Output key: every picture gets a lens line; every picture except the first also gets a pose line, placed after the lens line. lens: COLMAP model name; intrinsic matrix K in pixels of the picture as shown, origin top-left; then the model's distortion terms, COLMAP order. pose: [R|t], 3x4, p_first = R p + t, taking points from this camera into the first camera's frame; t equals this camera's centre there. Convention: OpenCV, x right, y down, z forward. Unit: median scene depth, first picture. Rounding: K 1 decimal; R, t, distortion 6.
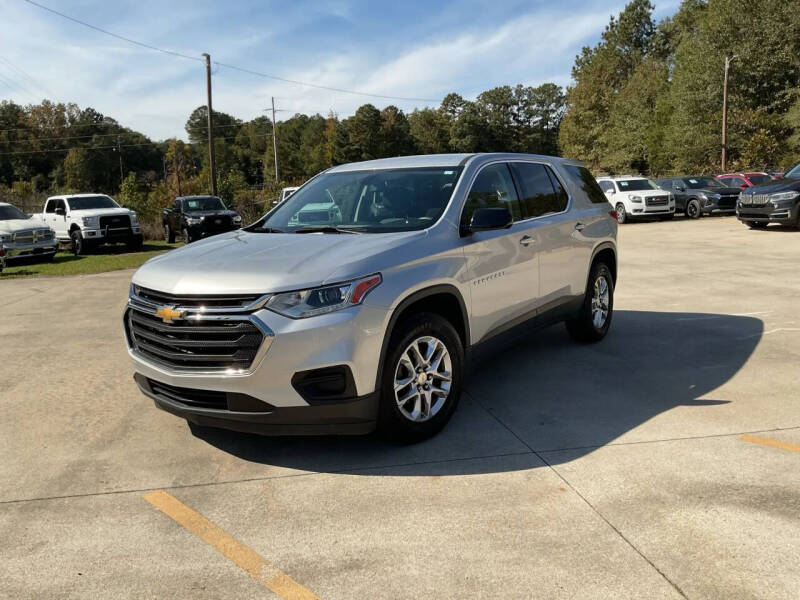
lens RADIAL K [[671.9, 0, 401.8], [0, 671.9, 302.2], [0, 0, 1]] dist [0.058330, -0.115068]
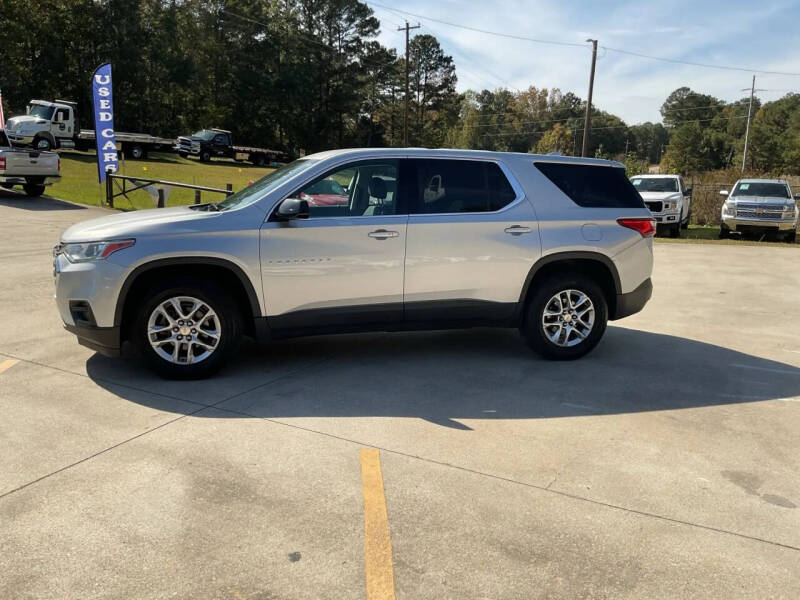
lens RADIAL K [[671.9, 0, 399.0], [0, 671.9, 304.3], [0, 0, 1]] dist [0.058330, -0.115068]
pose [[0.778320, 0.163740, -0.606142, 0.191565], [-0.147285, 0.986073, 0.077251, -0.015626], [0.610349, 0.029150, 0.791596, 0.044738]]
